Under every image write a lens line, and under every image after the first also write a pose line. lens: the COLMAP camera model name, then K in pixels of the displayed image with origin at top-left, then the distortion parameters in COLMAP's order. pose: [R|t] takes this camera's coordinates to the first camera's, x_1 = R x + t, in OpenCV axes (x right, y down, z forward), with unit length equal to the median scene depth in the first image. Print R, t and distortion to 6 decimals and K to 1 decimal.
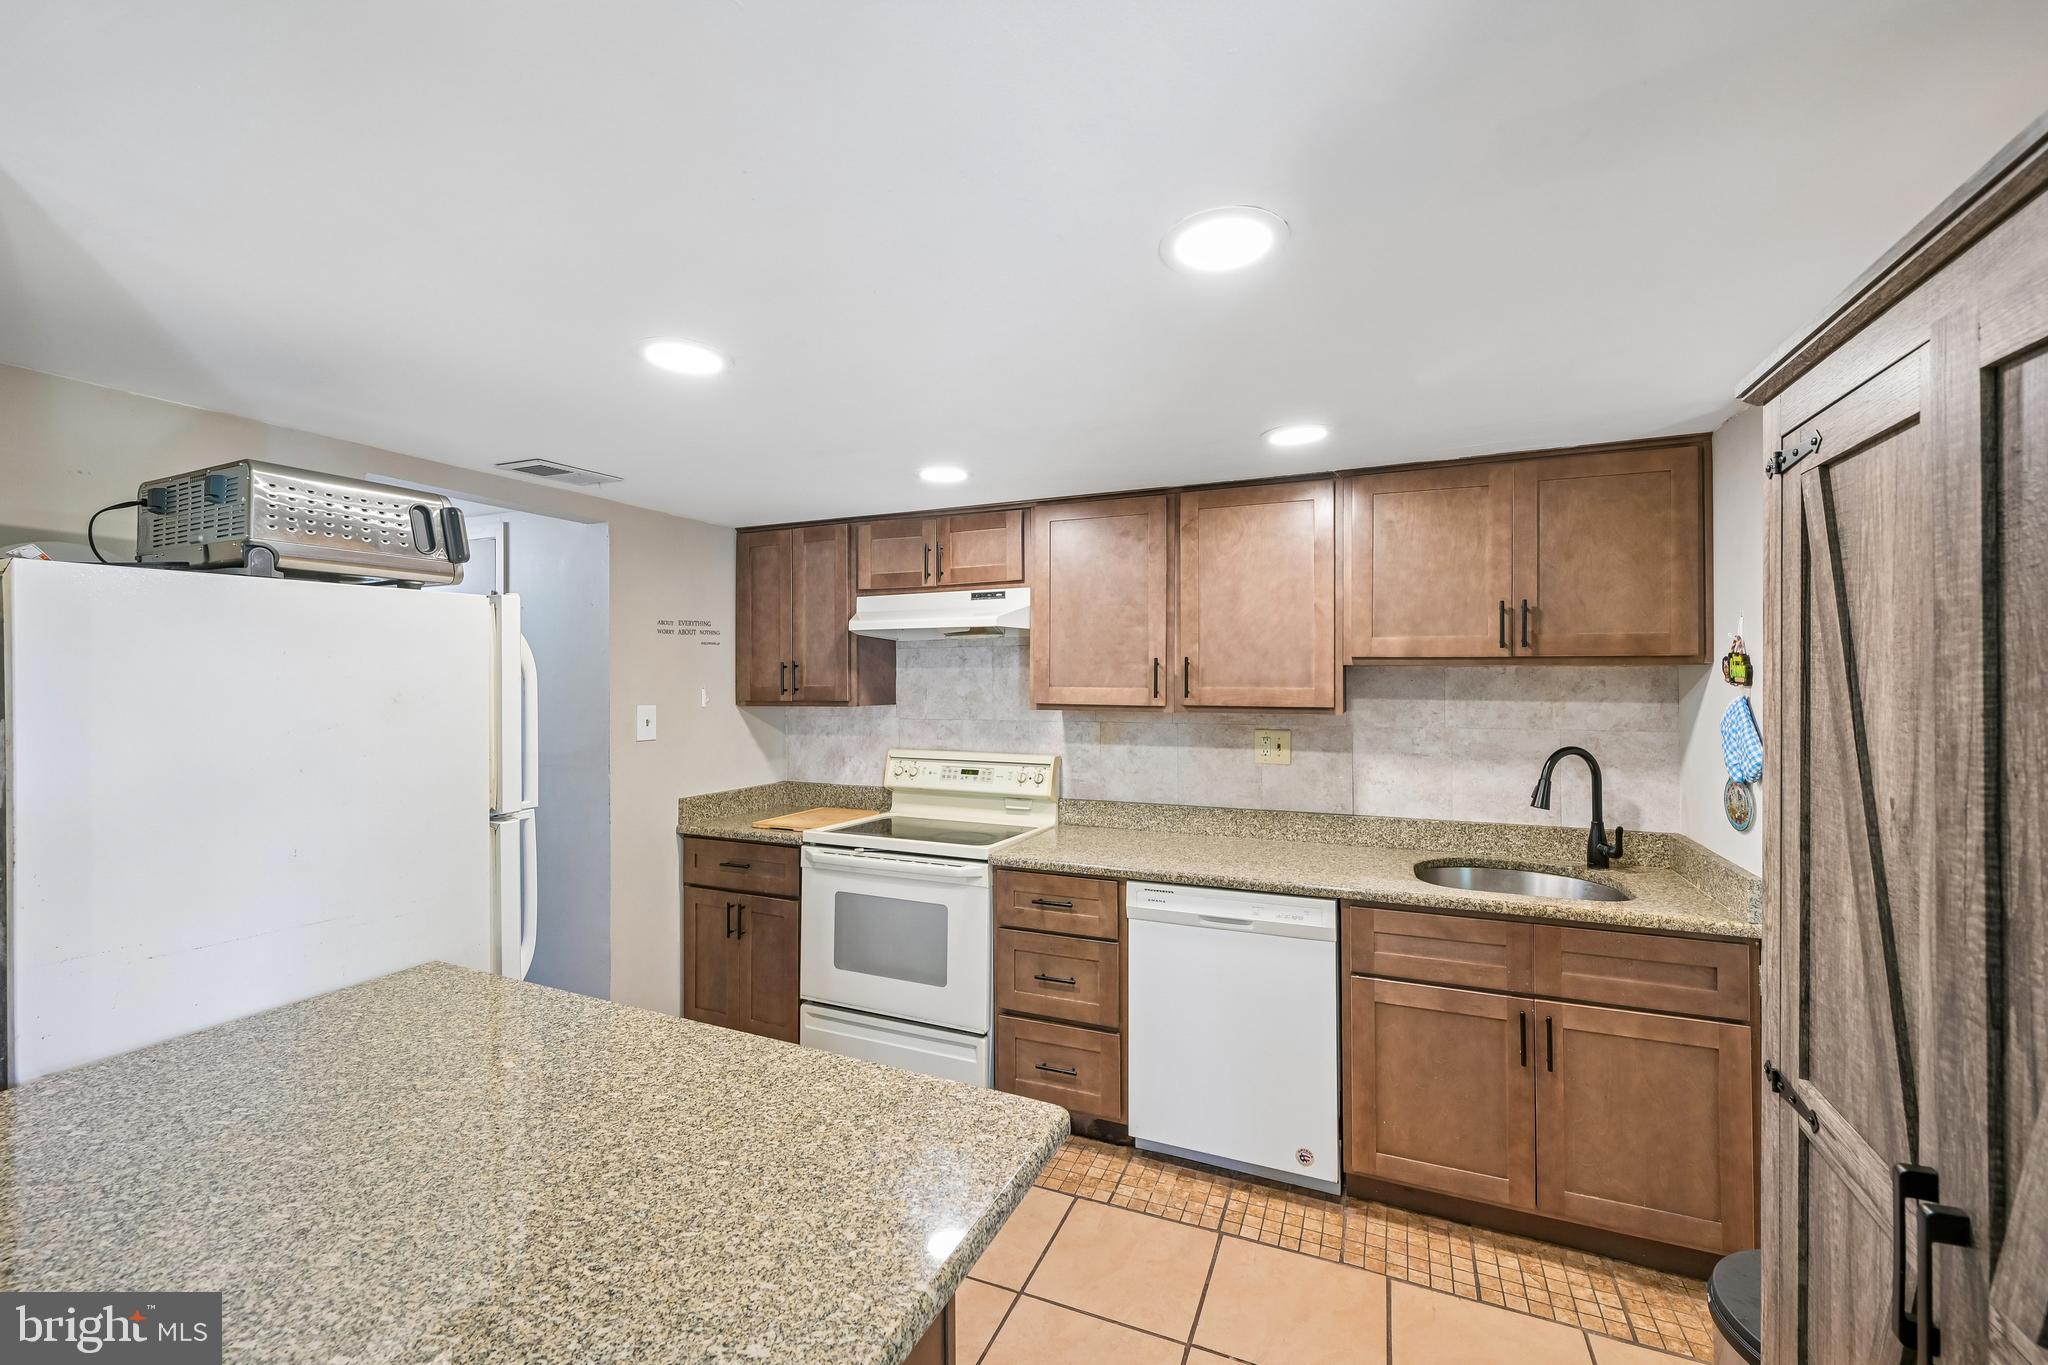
lens RADIAL K [[835.9, 0, 1016.5], [0, 835.9, 675.9], [0, 0, 1]] dist [0.004761, -0.001621]
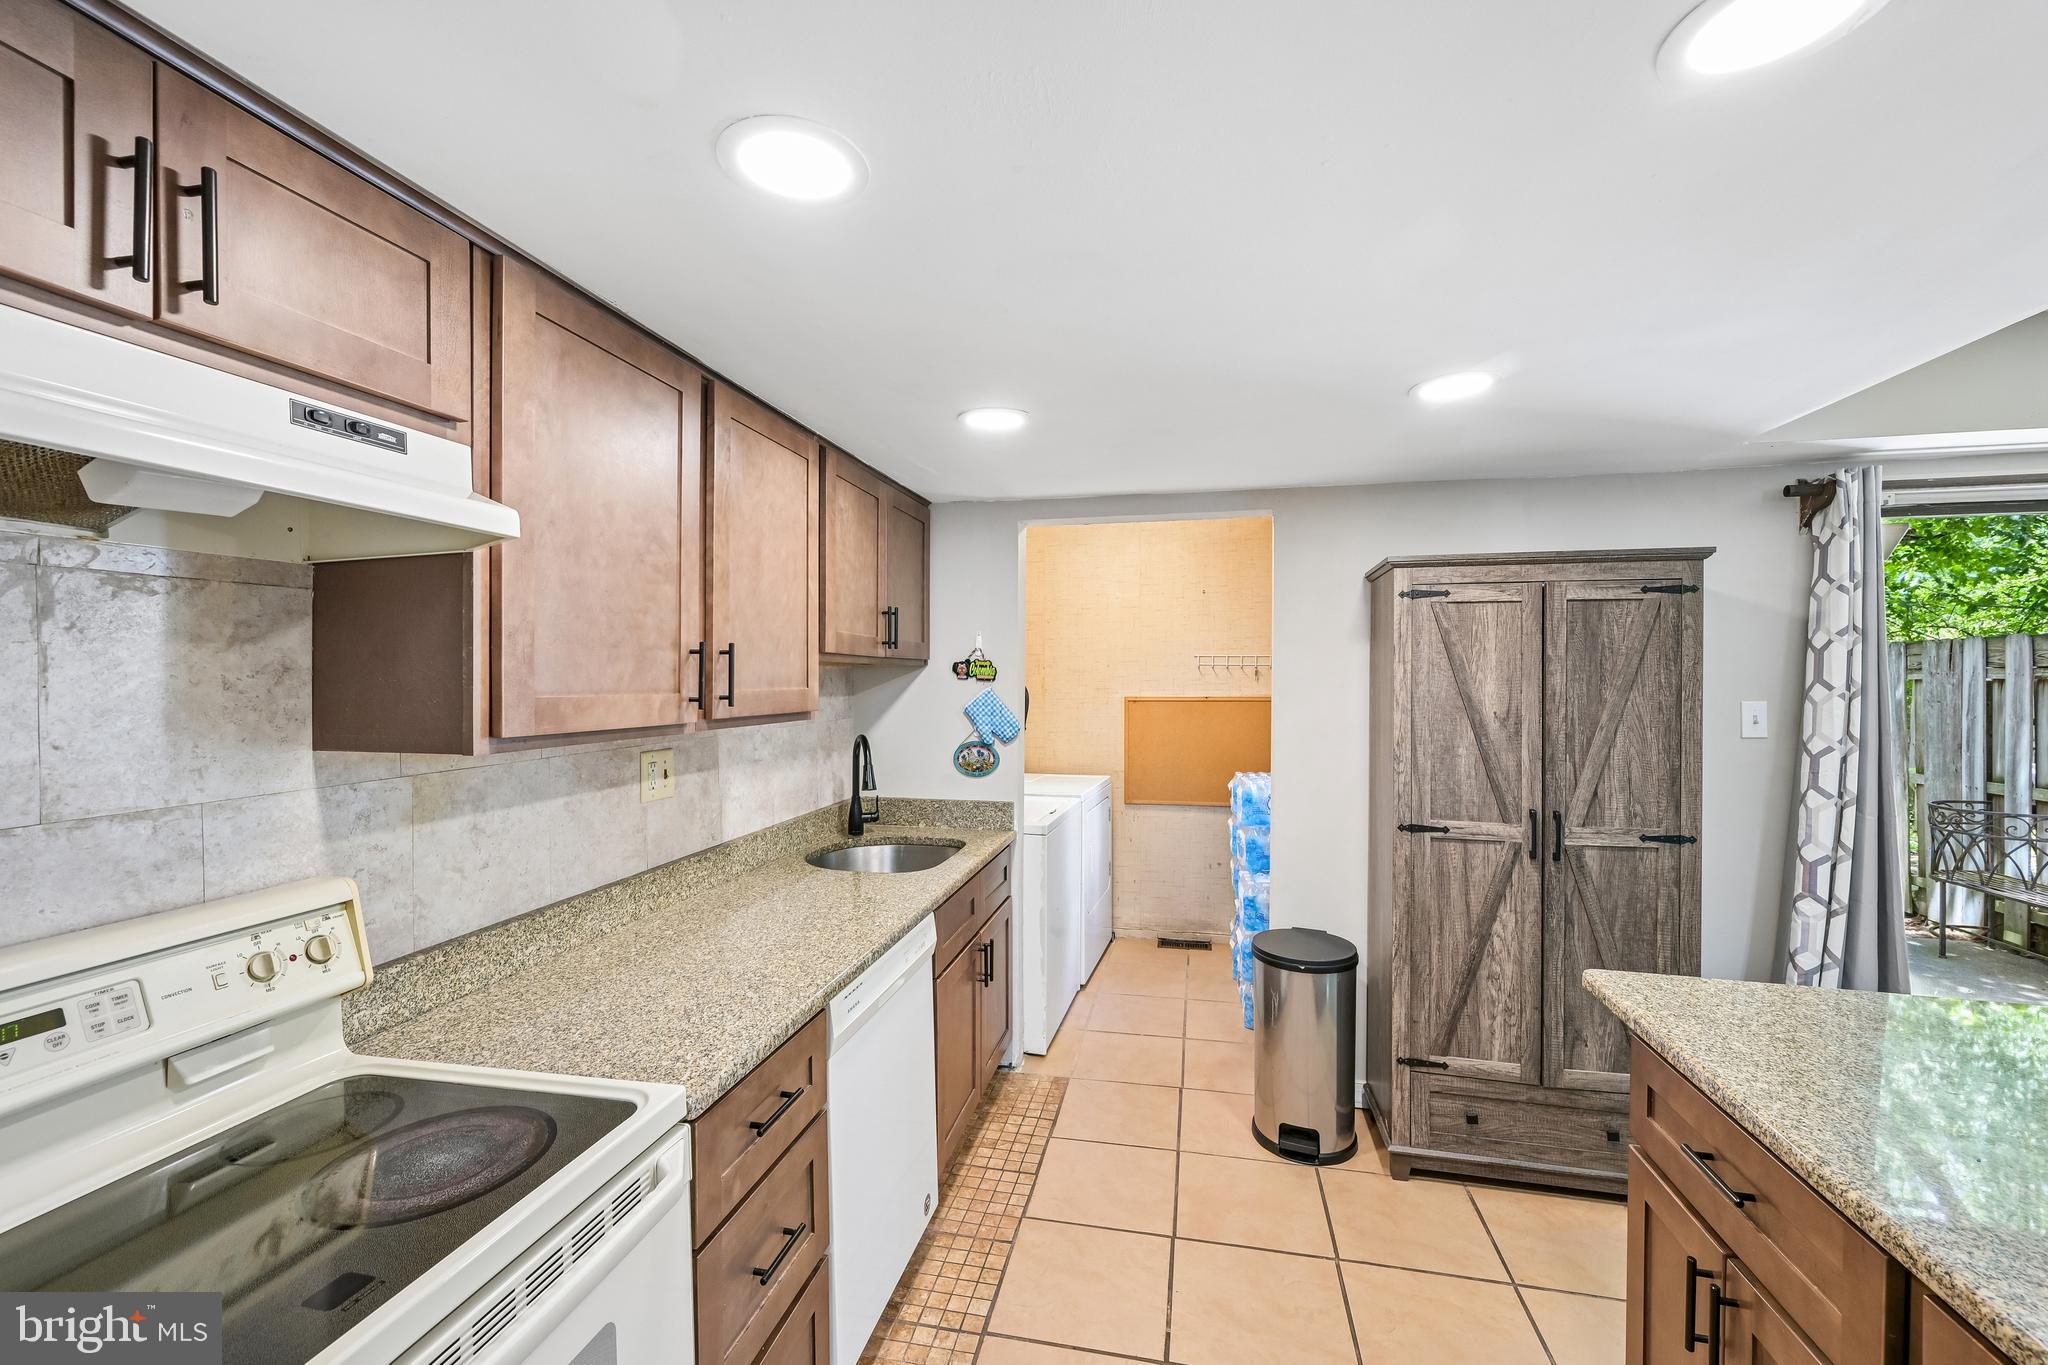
lens RADIAL K [[835.9, 0, 1027.8], [0, 835.9, 684.7], [0, 0, 1]] dist [0.004761, -0.001621]
pose [[-0.204845, -0.010186, 0.978742, -0.416488], [0.000316, 0.999945, 0.010473, 0.002489], [-0.978794, 0.002455, -0.204830, 0.803957]]
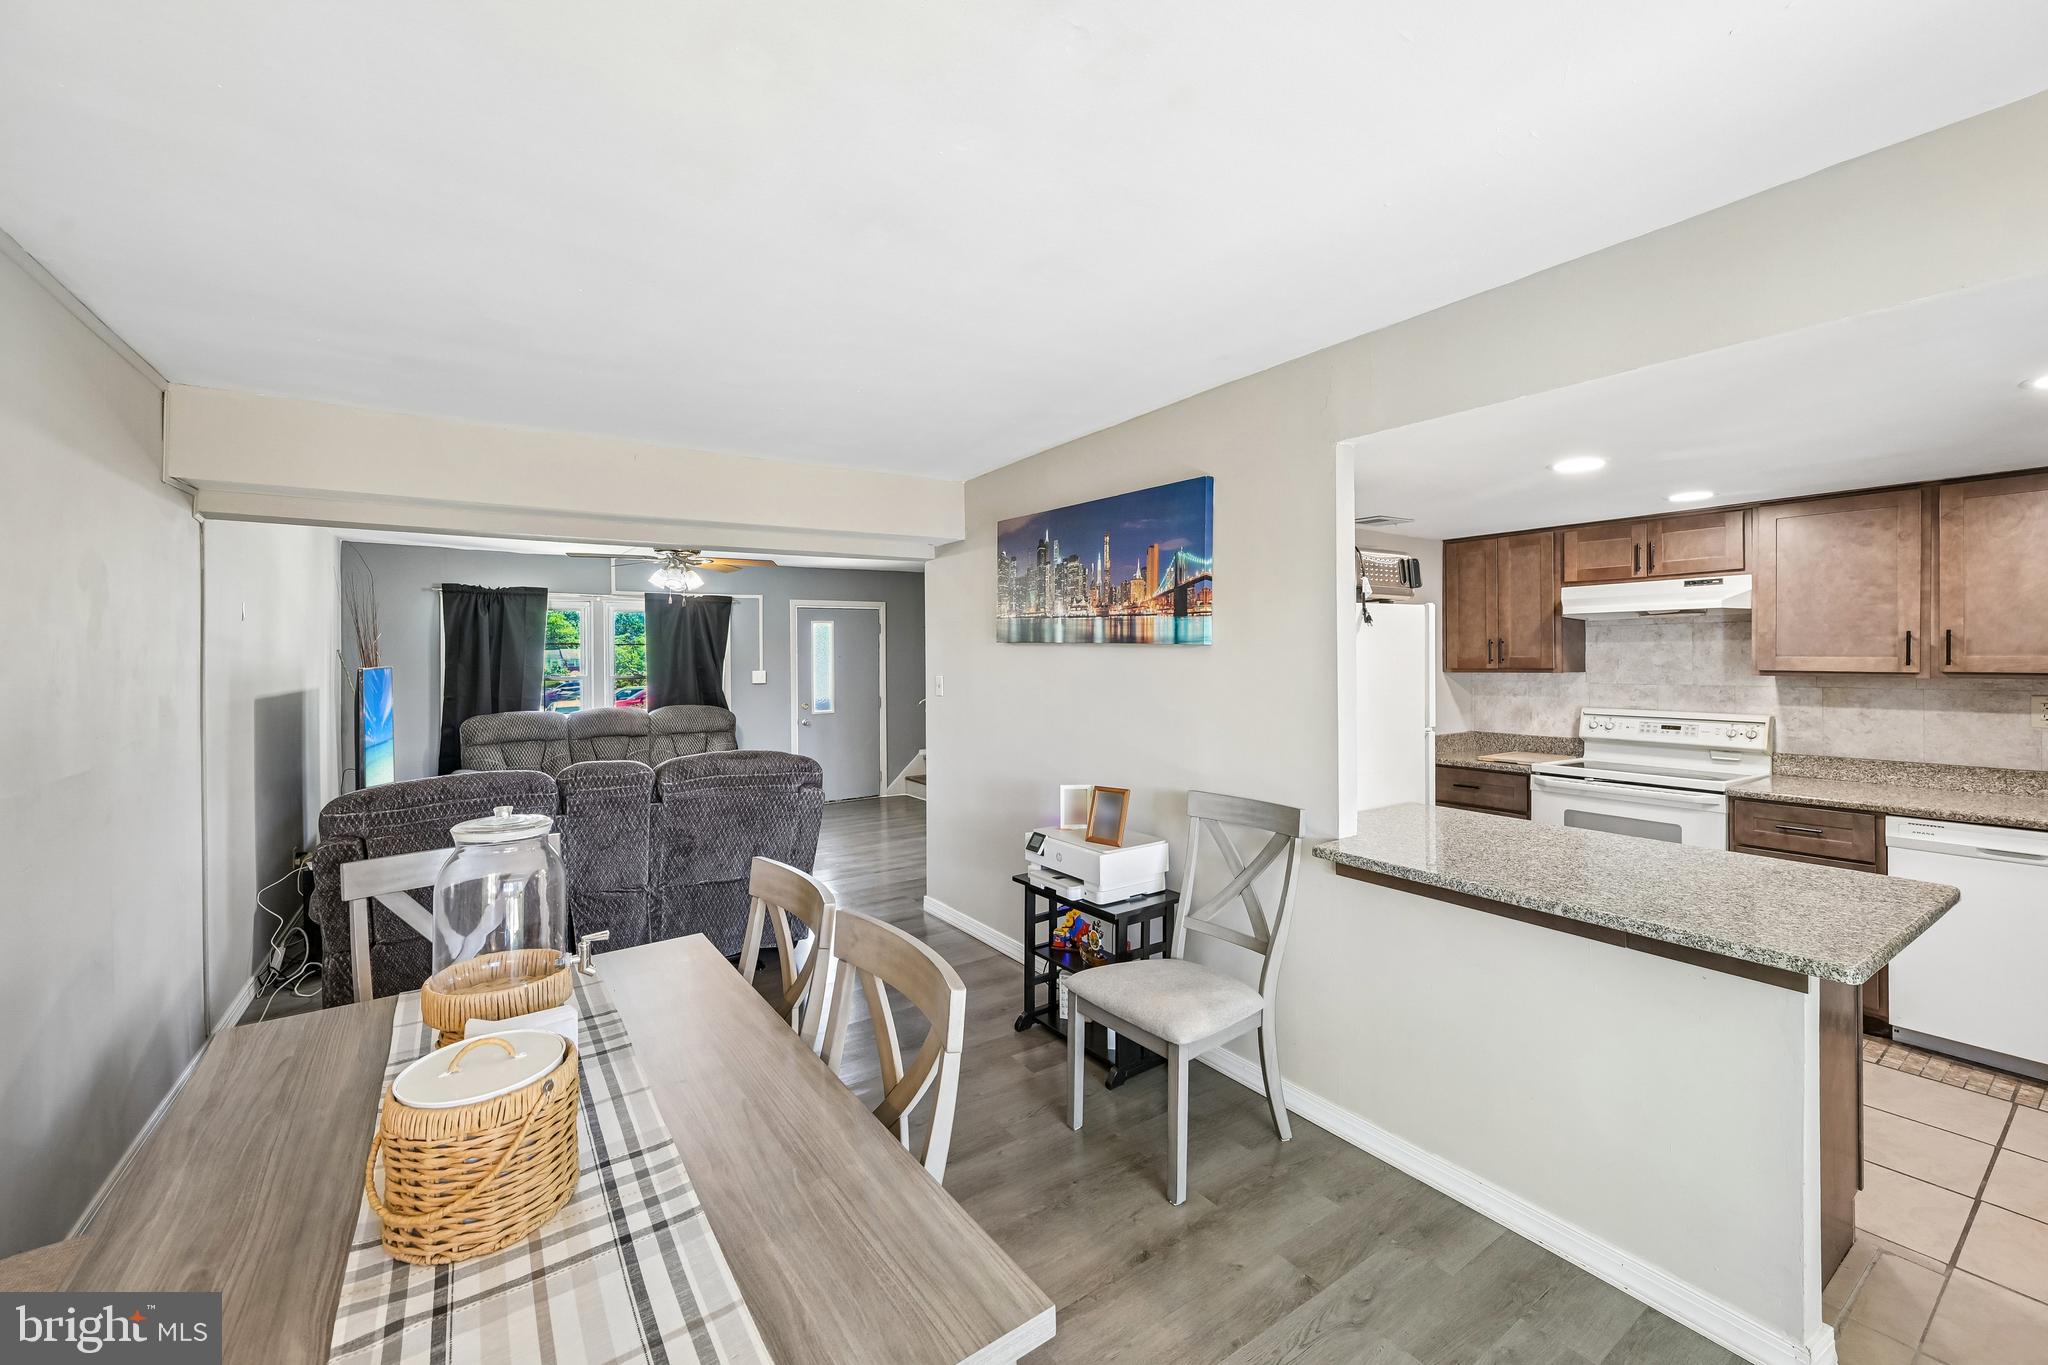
lens RADIAL K [[814.1, 0, 1022.1], [0, 814.1, 658.5], [0, 0, 1]] dist [-0.000814, 0.000343]
pose [[0.851566, -0.003498, -0.524236, -0.258501], [0.008340, 0.999942, 0.006875, -0.001083], [0.524181, -0.010227, 0.851545, -0.540215]]
